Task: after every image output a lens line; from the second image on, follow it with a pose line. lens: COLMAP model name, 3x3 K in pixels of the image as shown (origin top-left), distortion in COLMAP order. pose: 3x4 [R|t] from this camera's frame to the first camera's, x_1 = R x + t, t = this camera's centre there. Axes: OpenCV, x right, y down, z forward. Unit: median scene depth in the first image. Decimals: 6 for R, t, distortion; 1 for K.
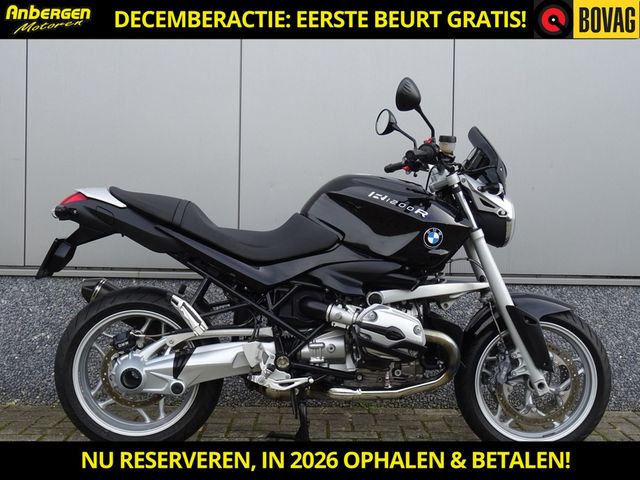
lens RADIAL K [[841.3, 0, 319.4], [0, 841.3, 241.1], [0, 0, 1]] dist [-0.036597, 0.000000]
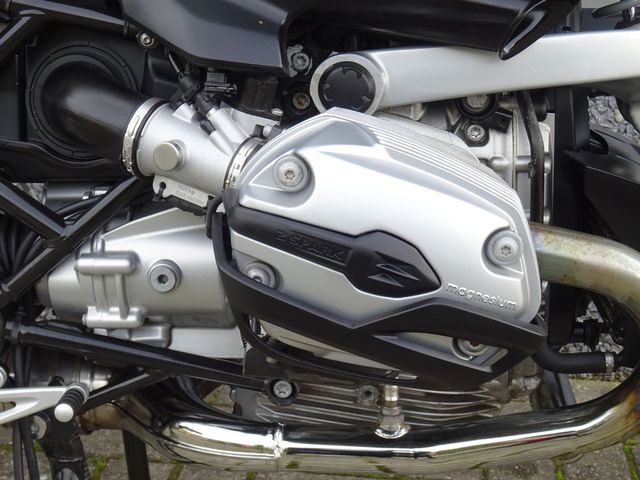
lens RADIAL K [[1285.8, 0, 322.0], [0, 1285.8, 240.0], [0, 0, 1]] dist [0.271960, 0.000000]
pose [[0.995119, 0.052284, -0.083693, 0.092161], [-0.033055, 0.975721, 0.216510, 0.032797], [0.092981, -0.212687, 0.972686, 0.638890]]
